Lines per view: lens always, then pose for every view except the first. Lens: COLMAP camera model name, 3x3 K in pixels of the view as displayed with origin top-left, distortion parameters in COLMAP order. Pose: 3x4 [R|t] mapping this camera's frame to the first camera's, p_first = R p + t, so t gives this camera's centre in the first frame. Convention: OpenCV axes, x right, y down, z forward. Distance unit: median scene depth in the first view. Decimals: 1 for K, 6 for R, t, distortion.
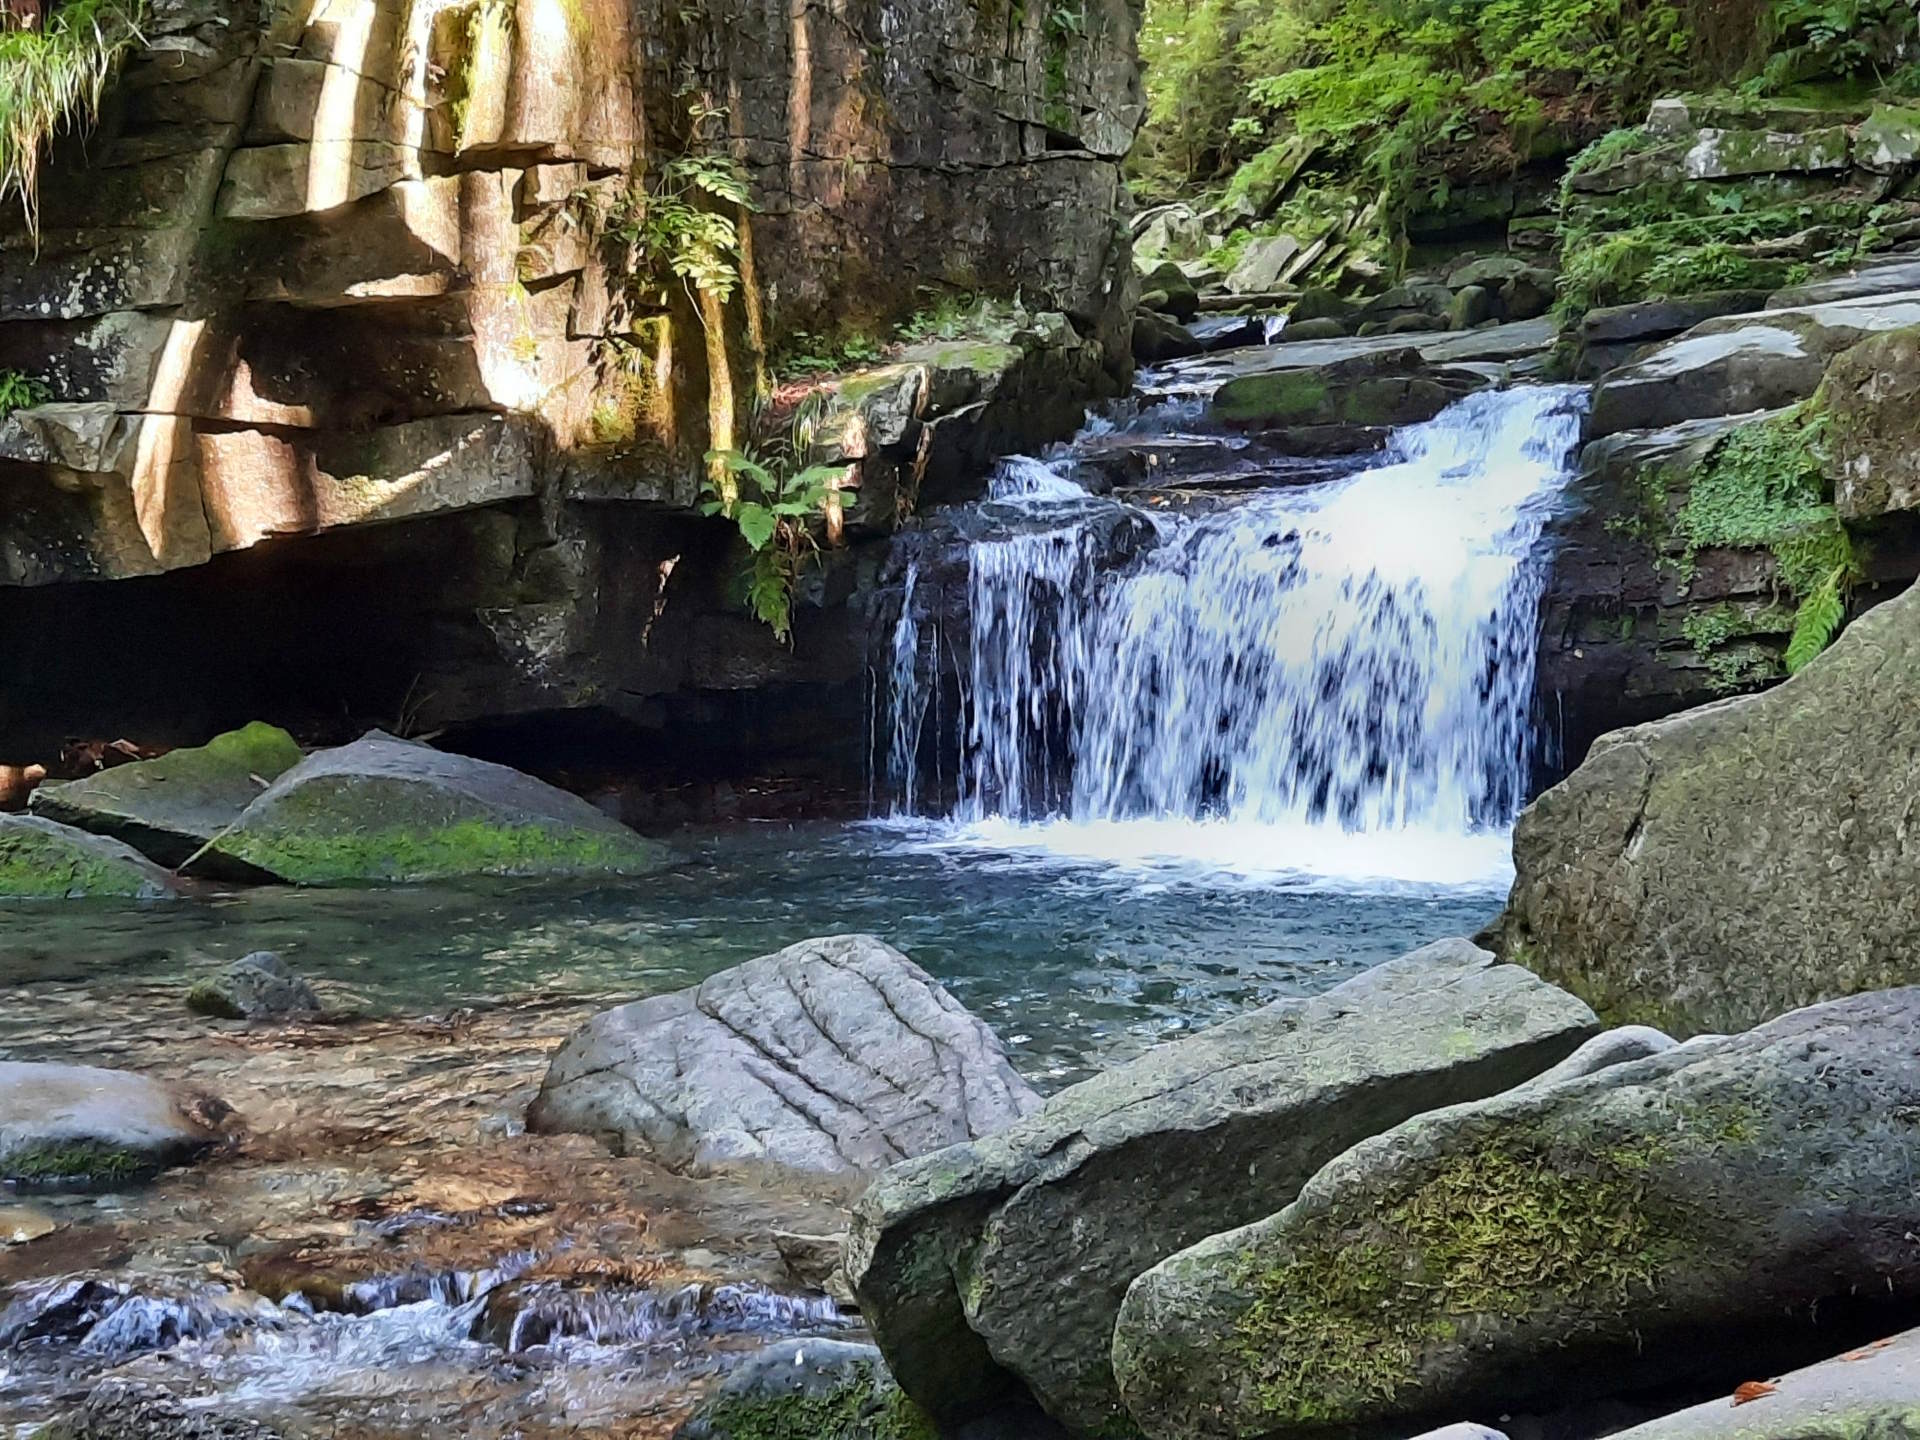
lens RADIAL K [[2799.9, 0, 955.2], [0, 2799.9, 718.7], [0, 0, 1]] dist [0.044350, 0.000000]
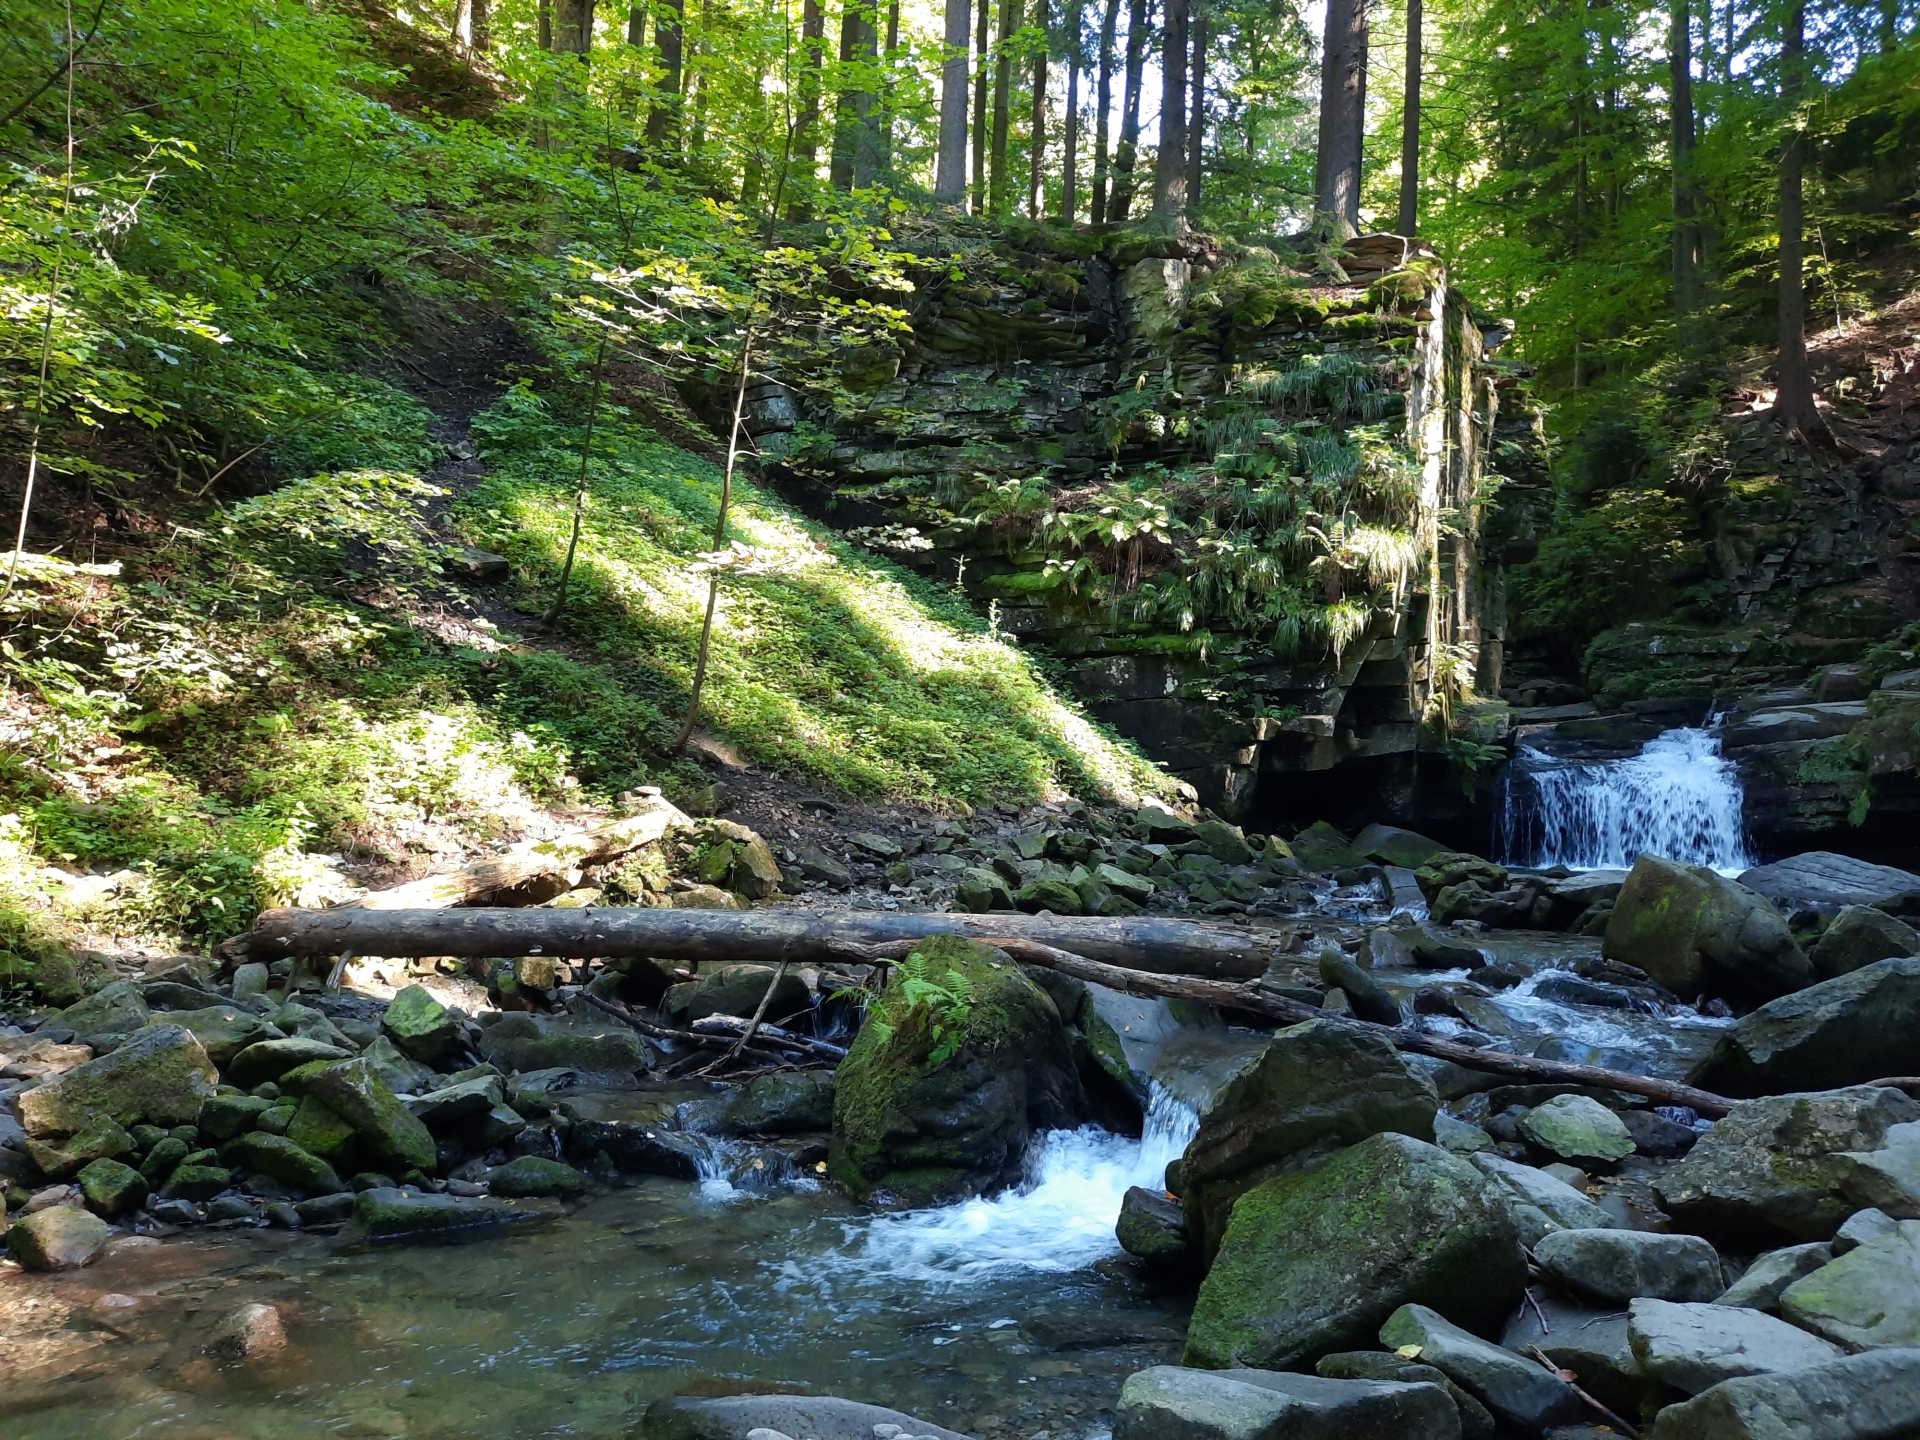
lens RADIAL K [[1402.5, 0, 966.2], [0, 1402.5, 720.6], [0, 0, 1]] dist [0.037683, -0.032418]
pose [[0.999169, 0.039532, -0.009958, -0.669675], [-0.040430, 0.992245, -0.117538, 0.095151], [0.005234, 0.117842, 0.993019, -0.573487]]
